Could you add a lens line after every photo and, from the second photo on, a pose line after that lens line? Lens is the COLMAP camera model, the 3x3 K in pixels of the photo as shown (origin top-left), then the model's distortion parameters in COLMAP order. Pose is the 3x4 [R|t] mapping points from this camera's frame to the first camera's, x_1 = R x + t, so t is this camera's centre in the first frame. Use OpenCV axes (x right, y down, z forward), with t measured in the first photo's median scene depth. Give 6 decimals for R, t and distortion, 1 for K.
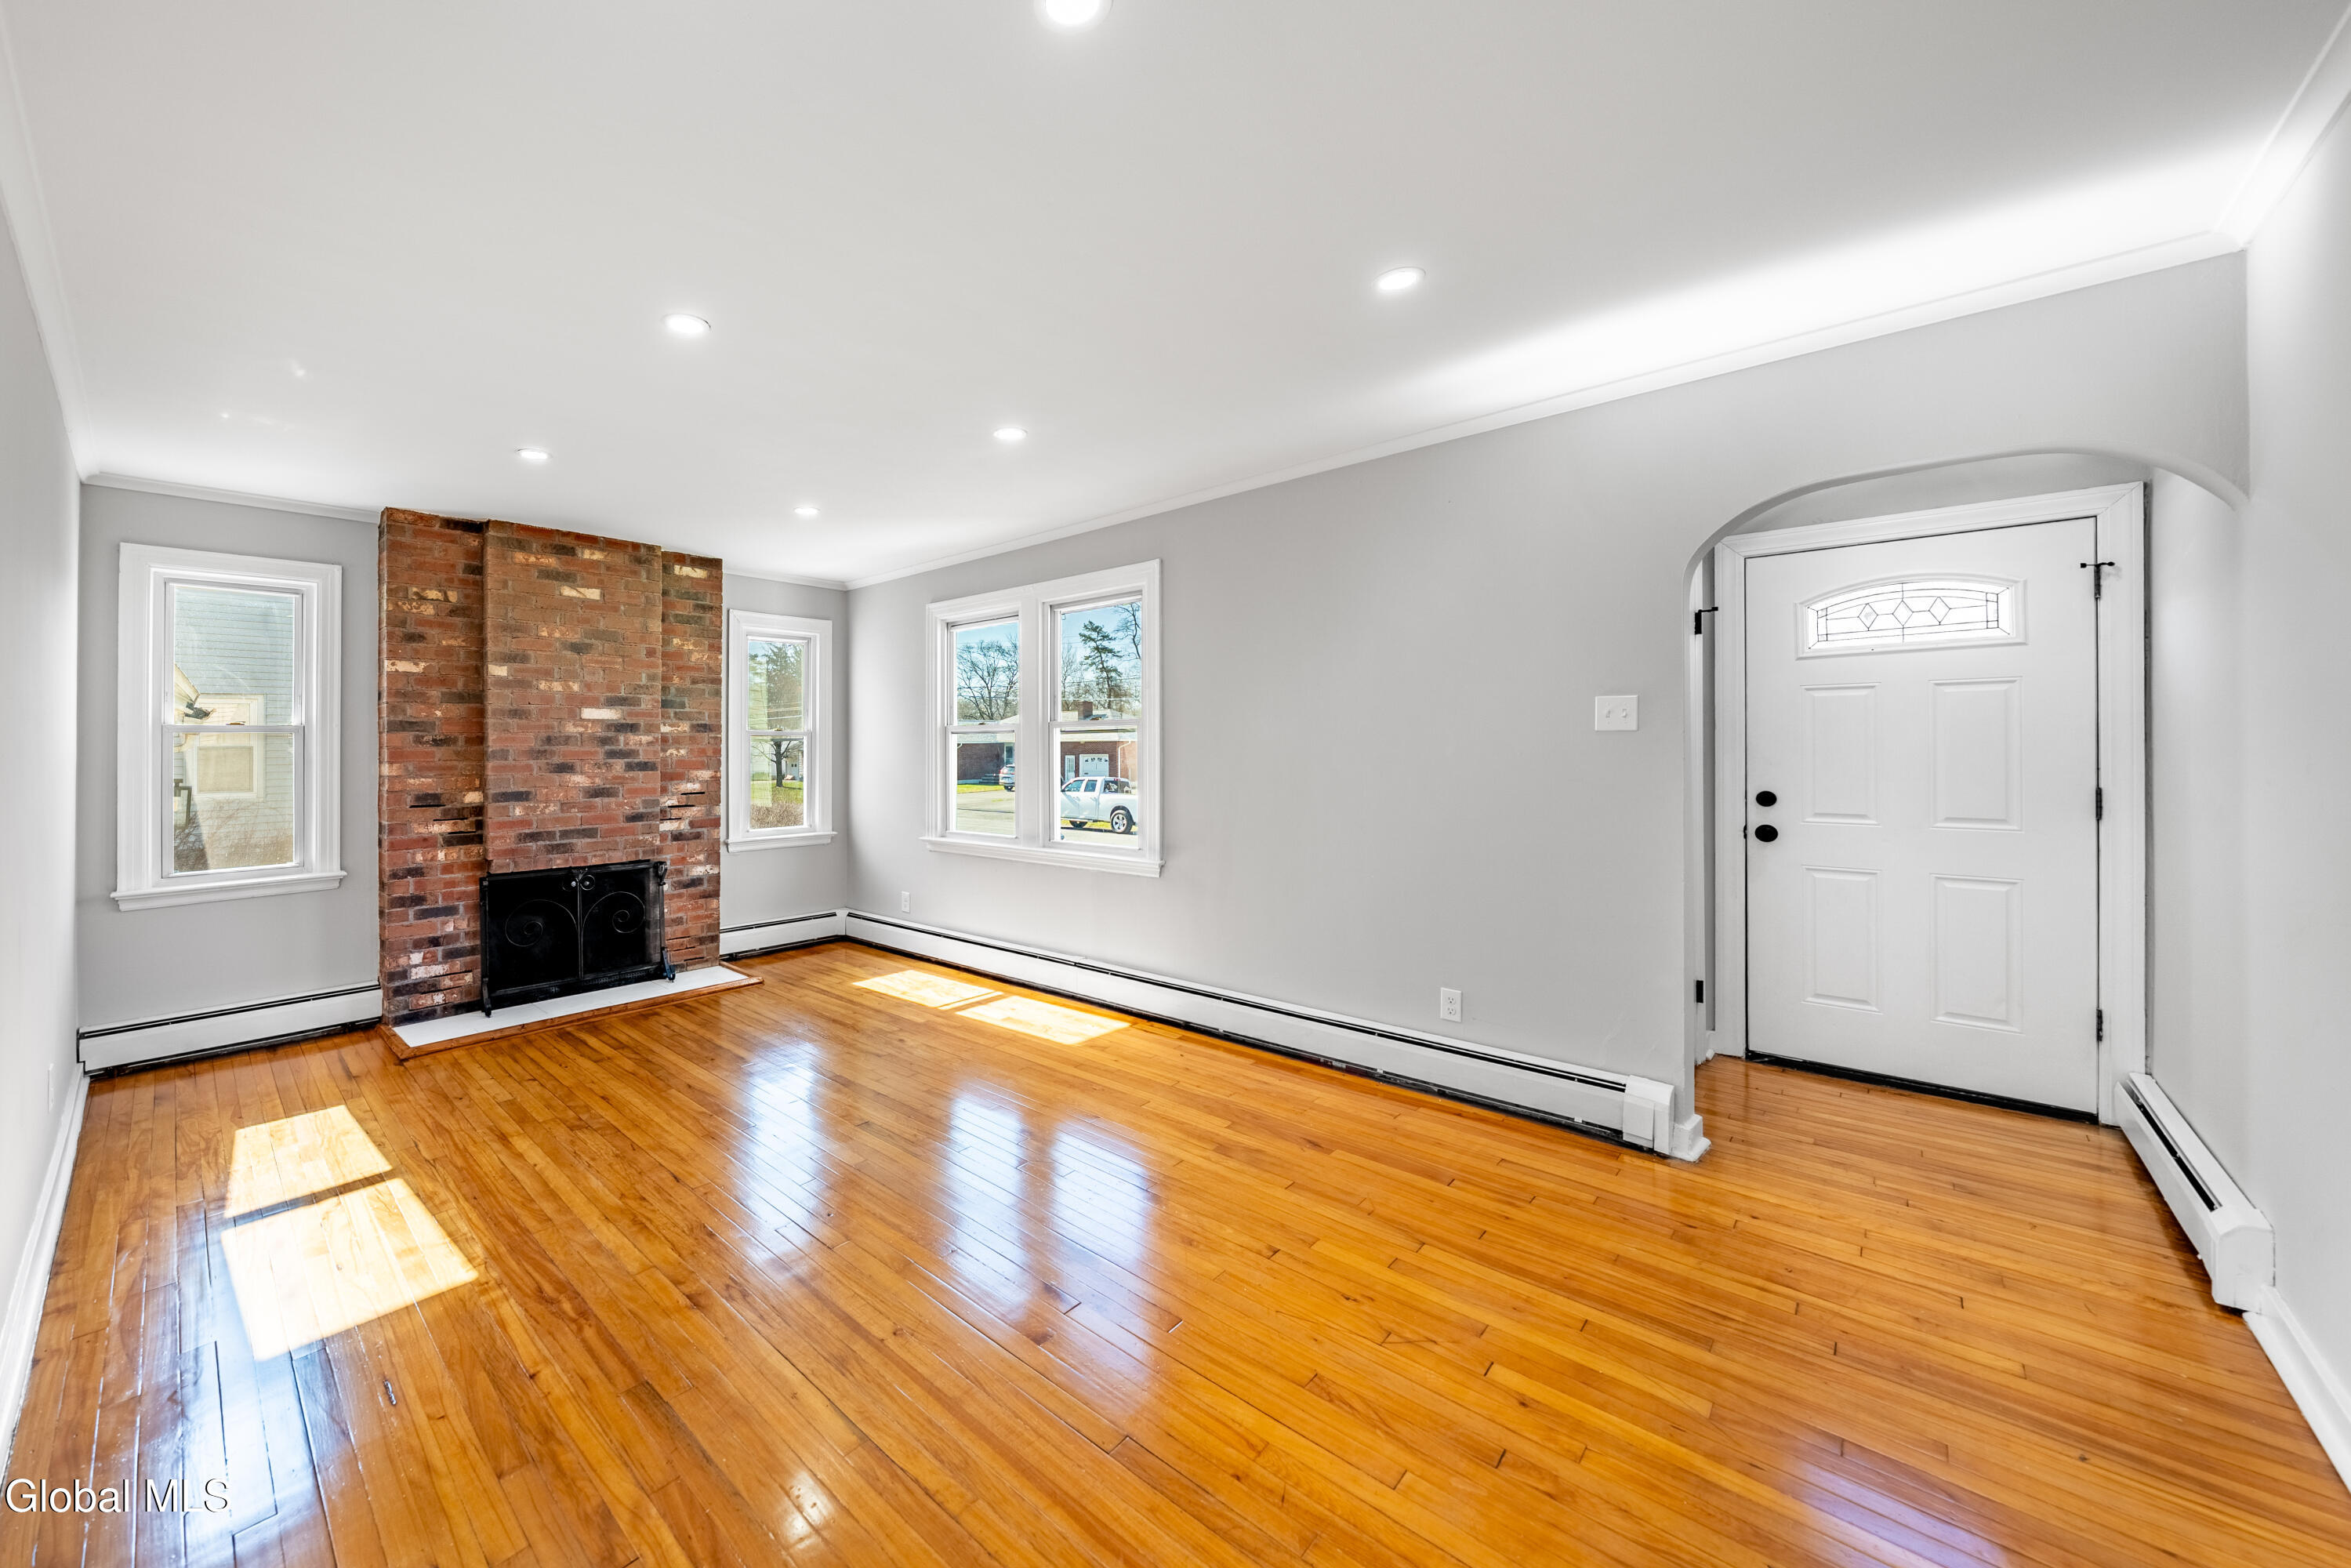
lens RADIAL K [[847.9, 0, 1121.0], [0, 847.9, 744.7], [0, 0, 1]] dist [-0.003260, -0.000211]
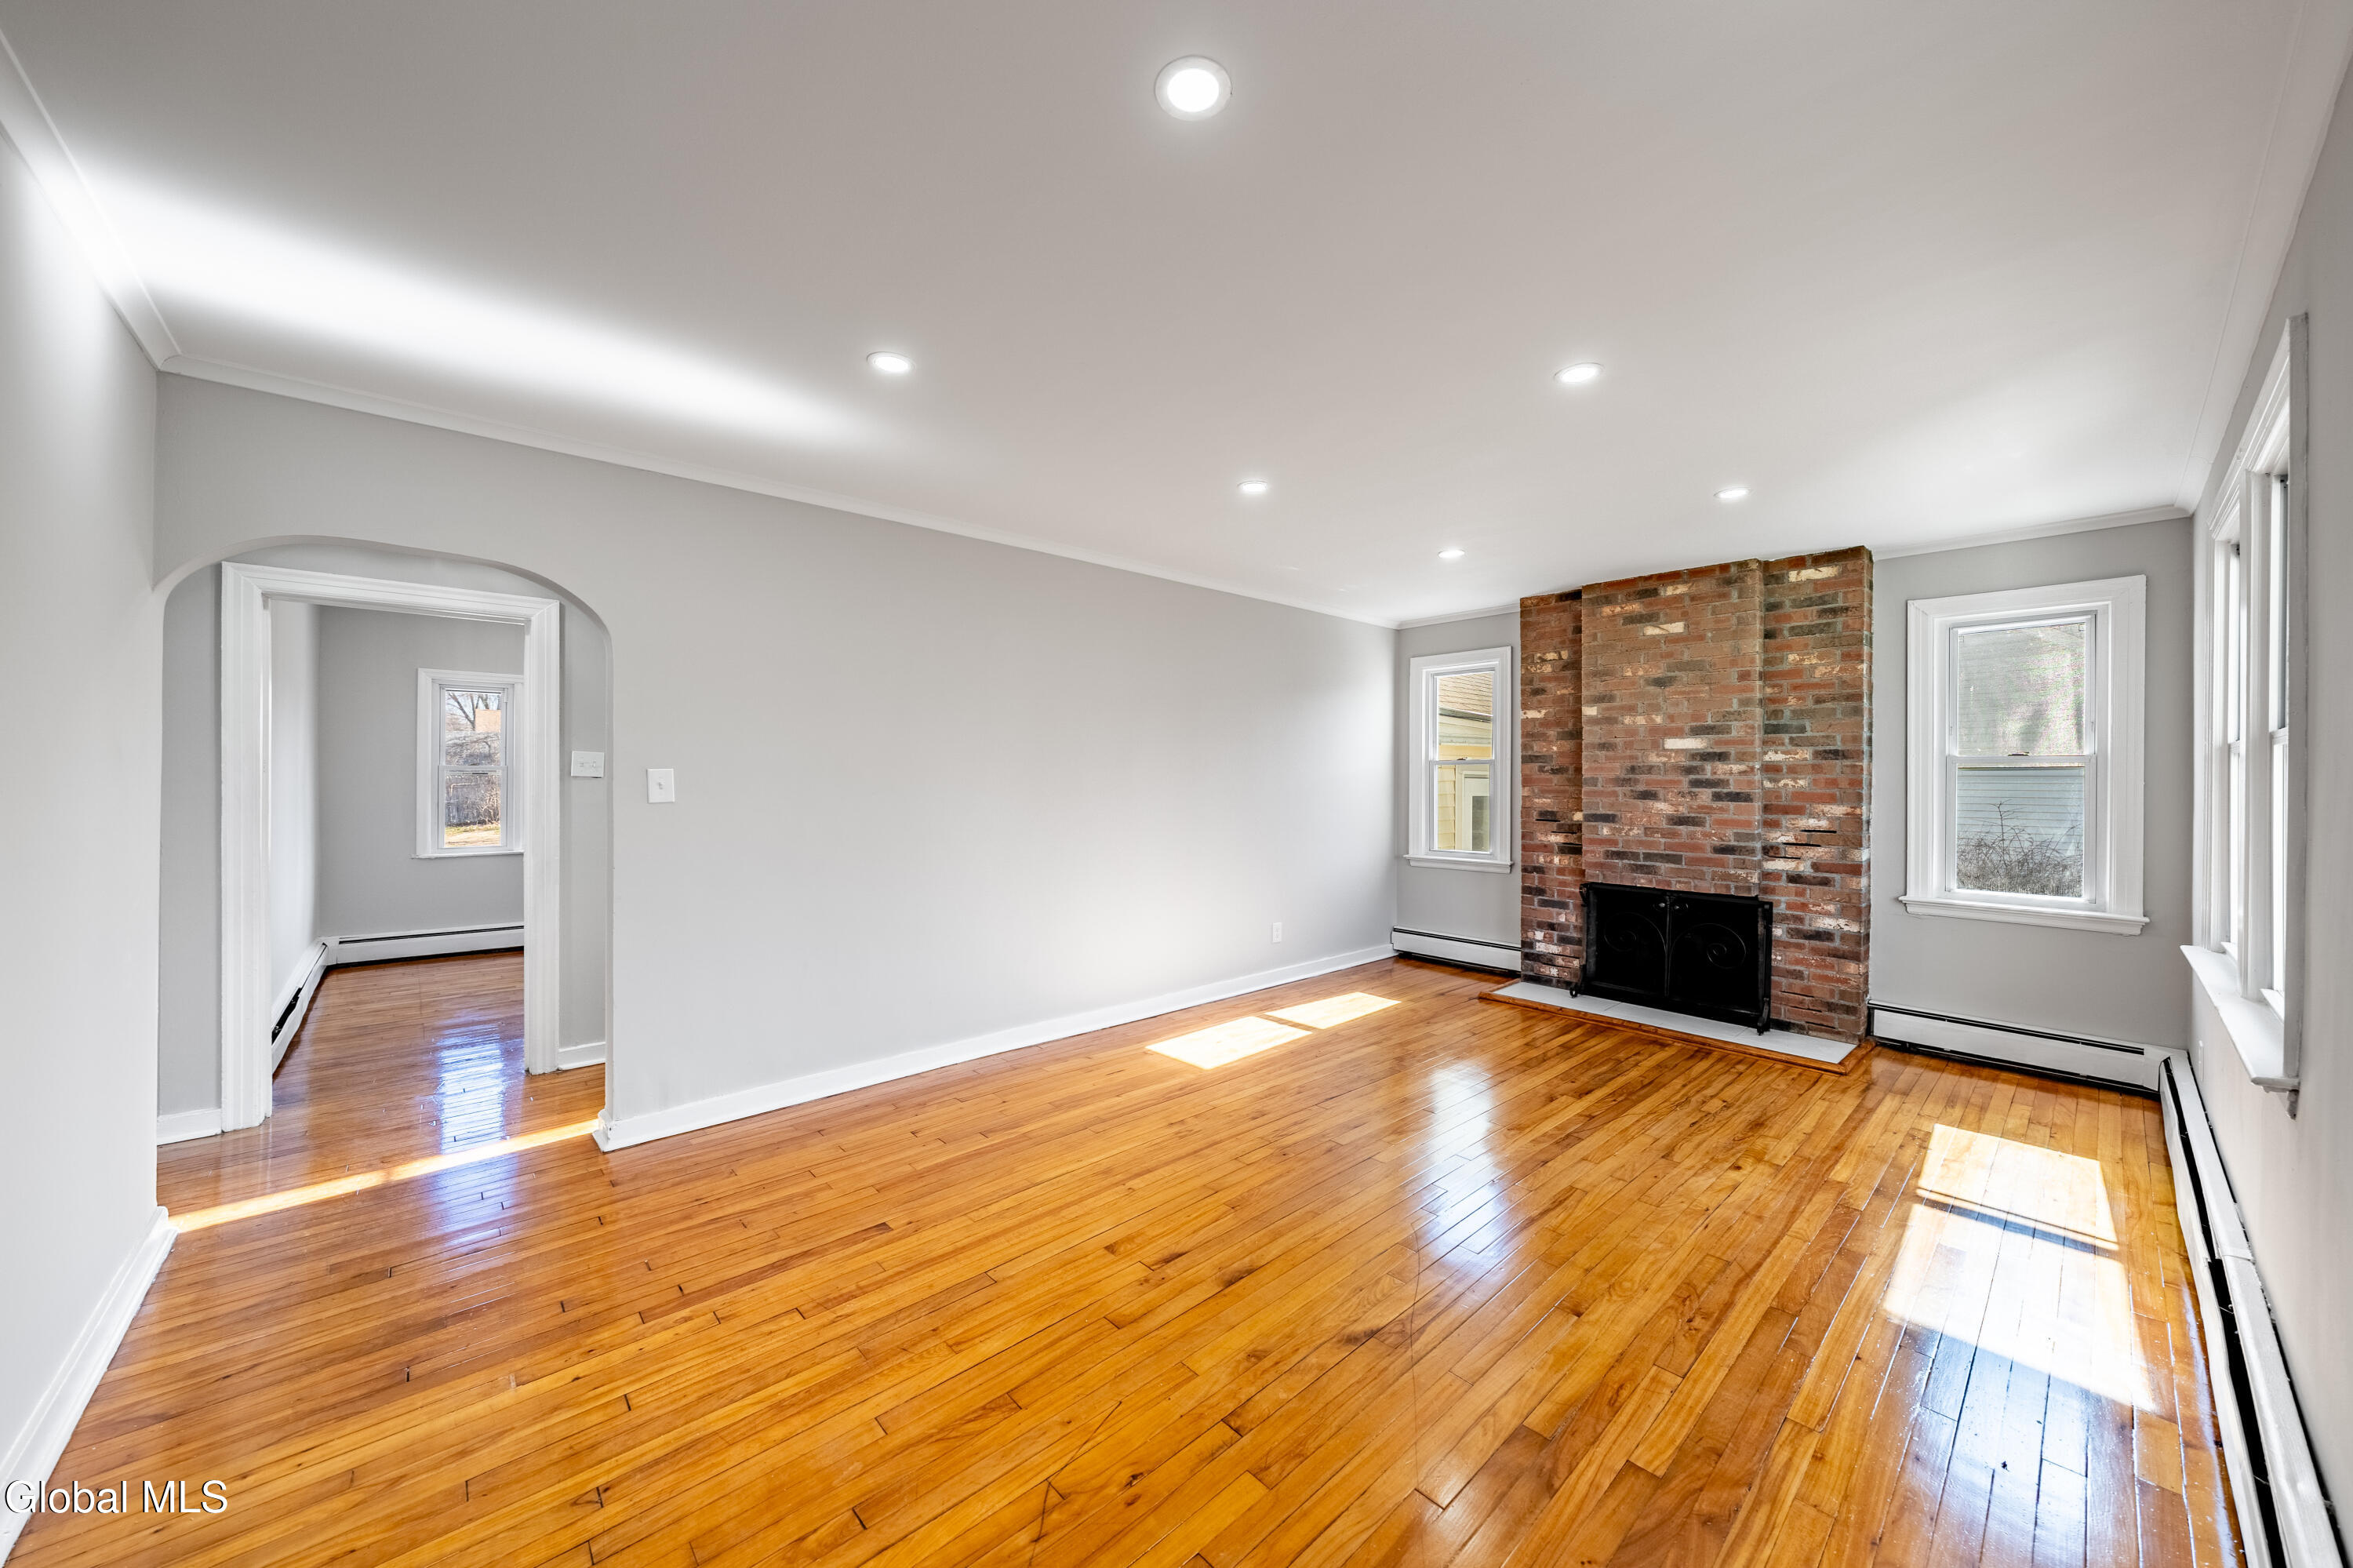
lens RADIAL K [[848.7, 0, 1171.5], [0, 848.7, 772.6], [0, 0, 1]] dist [-0.003260, -0.000211]
pose [[-0.100097, 0.005732, -0.994961, 0.495170], [-0.002326, 0.999979, 0.005995, -0.006639], [0.994975, 0.002914, -0.100082, 0.522917]]
